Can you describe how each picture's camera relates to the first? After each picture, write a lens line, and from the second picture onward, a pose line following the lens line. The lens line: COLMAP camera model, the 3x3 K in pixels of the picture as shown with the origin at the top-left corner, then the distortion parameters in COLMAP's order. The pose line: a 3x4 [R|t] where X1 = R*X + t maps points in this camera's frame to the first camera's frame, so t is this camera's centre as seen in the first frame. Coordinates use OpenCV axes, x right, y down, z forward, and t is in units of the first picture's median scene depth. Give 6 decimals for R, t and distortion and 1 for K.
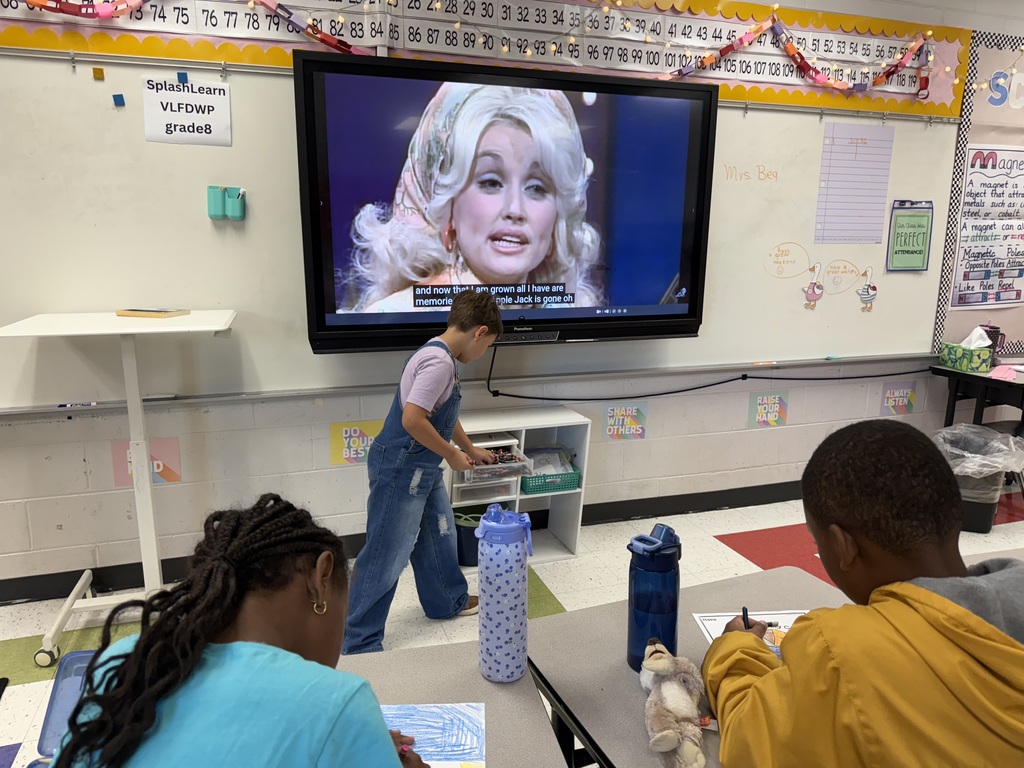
lens RADIAL K [[721.2, 0, 512.7], [0, 721.2, 383.1], [0, 0, 1]] dist [-0.004789, -0.002868]
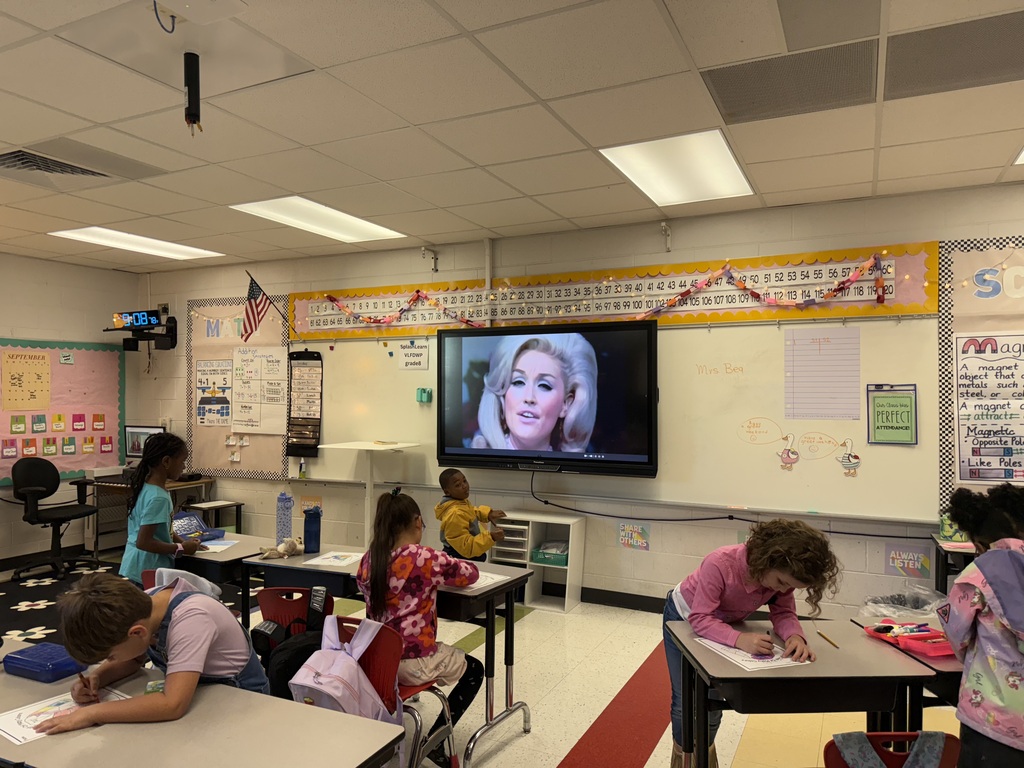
lens RADIAL K [[721.2, 0, 511.8], [0, 721.2, 385.3], [0, 0, 1]] dist [-0.004789, -0.002868]
pose [[0.704419, -0.014190, -0.709643, 0.999459], [-0.145114, 0.975803, -0.163558, 0.029913], [0.694792, 0.218192, 0.685314, -0.239077]]
